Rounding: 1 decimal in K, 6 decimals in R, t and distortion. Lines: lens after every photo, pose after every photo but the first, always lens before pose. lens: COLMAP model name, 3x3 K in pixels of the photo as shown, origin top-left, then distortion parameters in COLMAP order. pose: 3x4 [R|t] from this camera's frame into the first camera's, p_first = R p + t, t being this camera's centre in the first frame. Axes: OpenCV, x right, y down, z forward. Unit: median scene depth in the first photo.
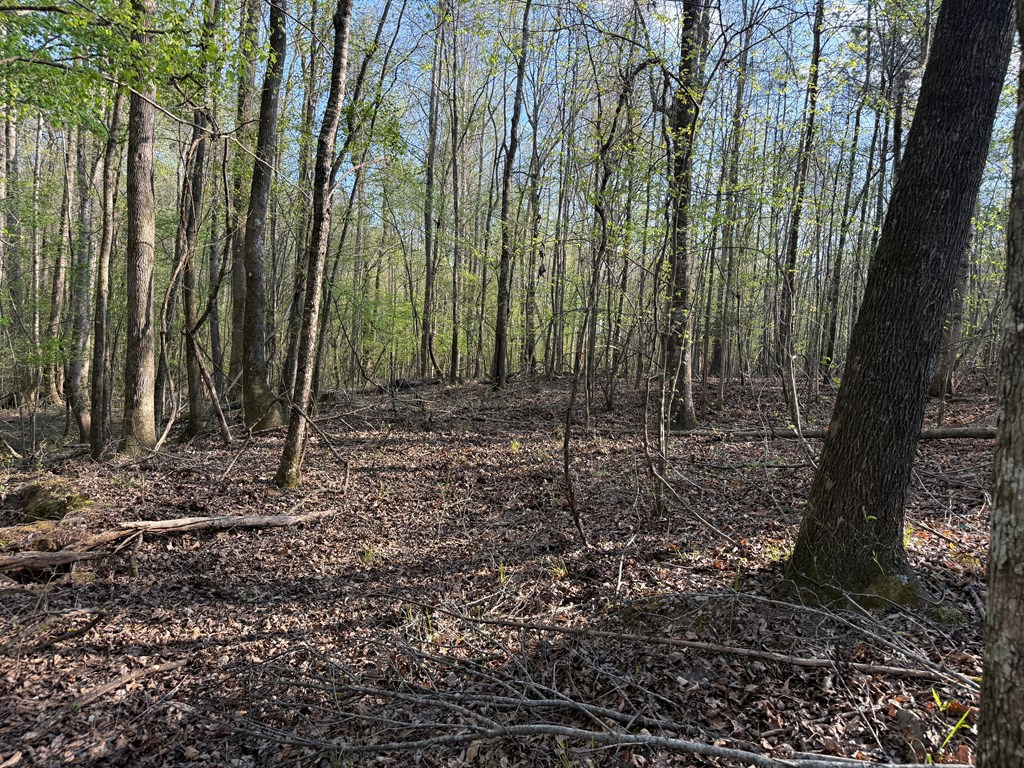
lens RADIAL K [[734.0, 0, 512.5], [0, 734.0, 397.6], [0, 0, 1]] dist [0.006961, -0.000390]
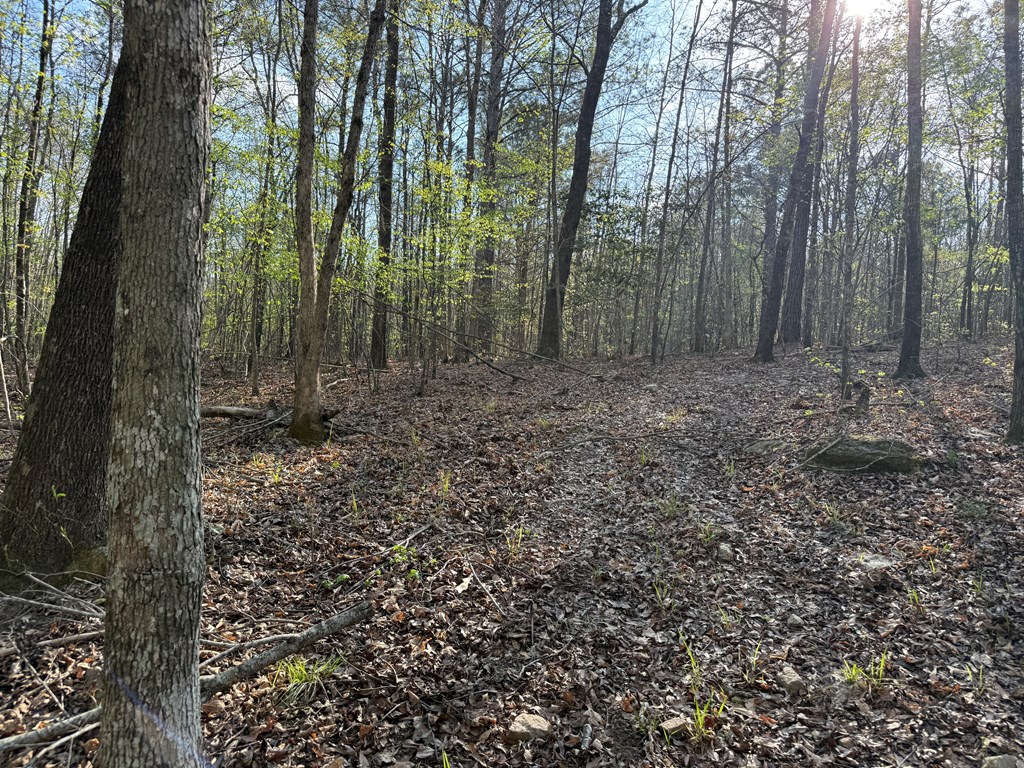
lens RADIAL K [[734.0, 0, 512.5], [0, 734.0, 397.6], [0, 0, 1]] dist [0.006961, -0.000390]
pose [[0.594863, -0.036605, 0.802993, 0.050275], [0.022968, 0.999329, 0.028540, 0.014212], [-0.803499, 0.001465, 0.595304, -0.129436]]
